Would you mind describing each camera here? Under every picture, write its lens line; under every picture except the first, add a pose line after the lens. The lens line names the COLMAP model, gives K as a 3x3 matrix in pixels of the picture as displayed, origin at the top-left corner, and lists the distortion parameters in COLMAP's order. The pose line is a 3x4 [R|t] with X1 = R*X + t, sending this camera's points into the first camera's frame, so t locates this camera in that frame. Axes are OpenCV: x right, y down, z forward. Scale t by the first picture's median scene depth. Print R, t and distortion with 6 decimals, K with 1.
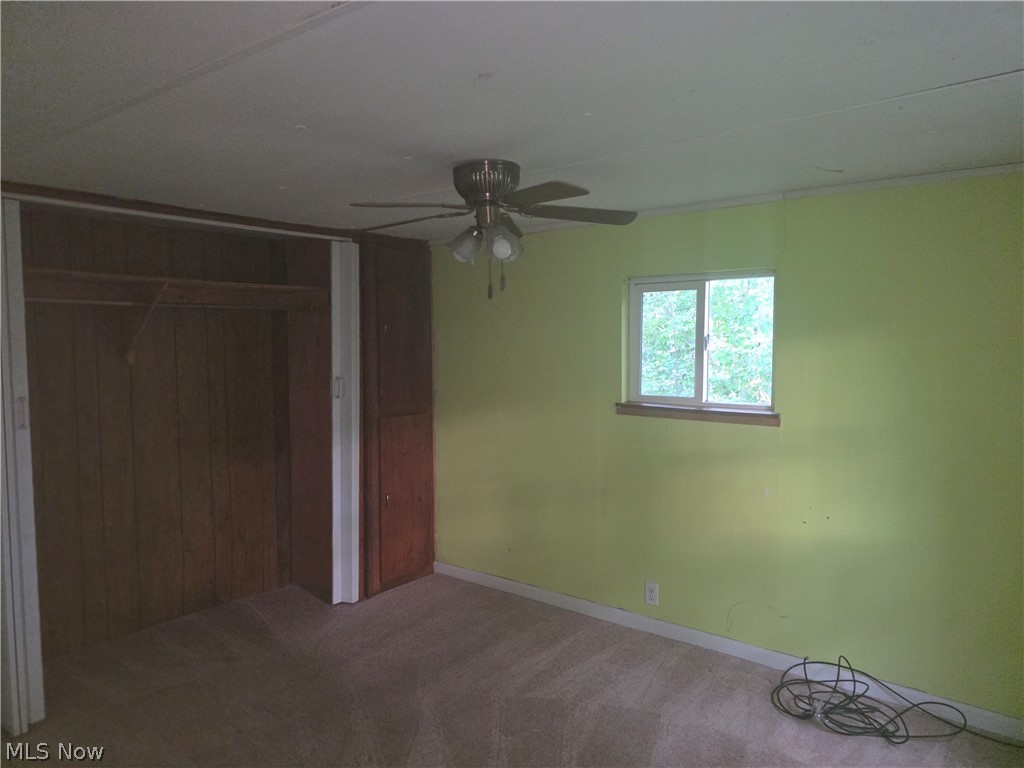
lens RADIAL K [[685.7, 0, 498.2], [0, 685.7, 387.2], [0, 0, 1]] dist [0.048872, -0.040192]
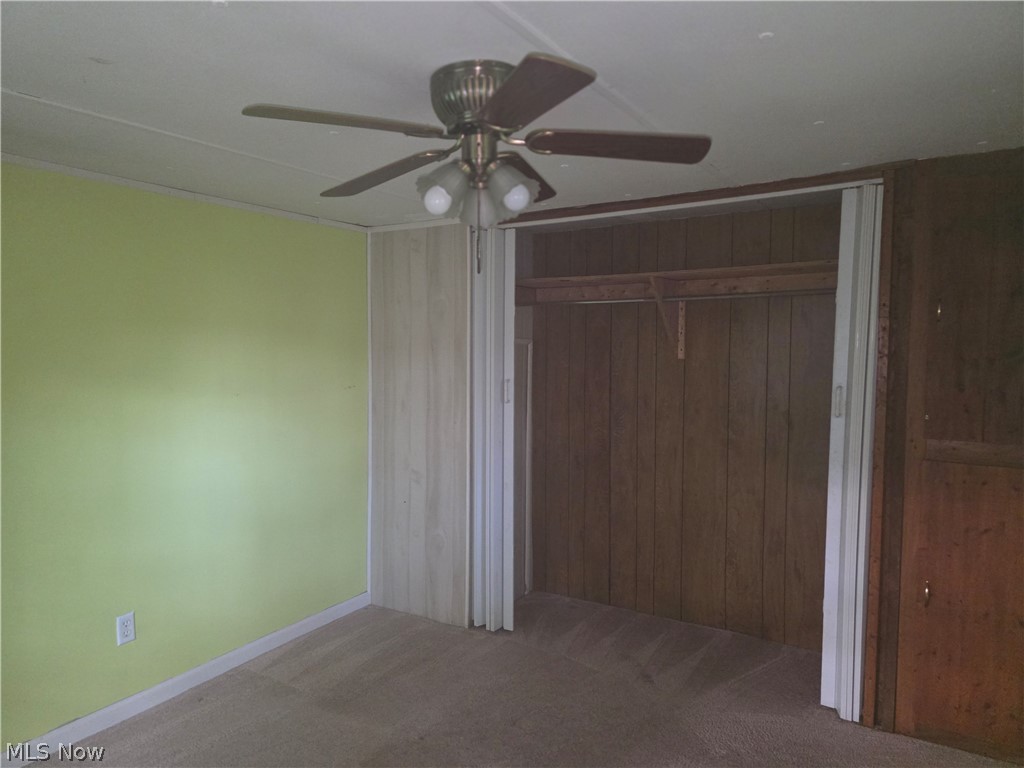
lens RADIAL K [[685.7, 0, 498.2], [0, 685.7, 387.2], [0, 0, 1]] dist [0.048872, -0.040192]
pose [[0.128725, 0.071802, -0.989077, 0.411216], [-0.063346, 0.995934, 0.064055, -0.037056], [0.989655, 0.054409, 0.132750, 0.566799]]
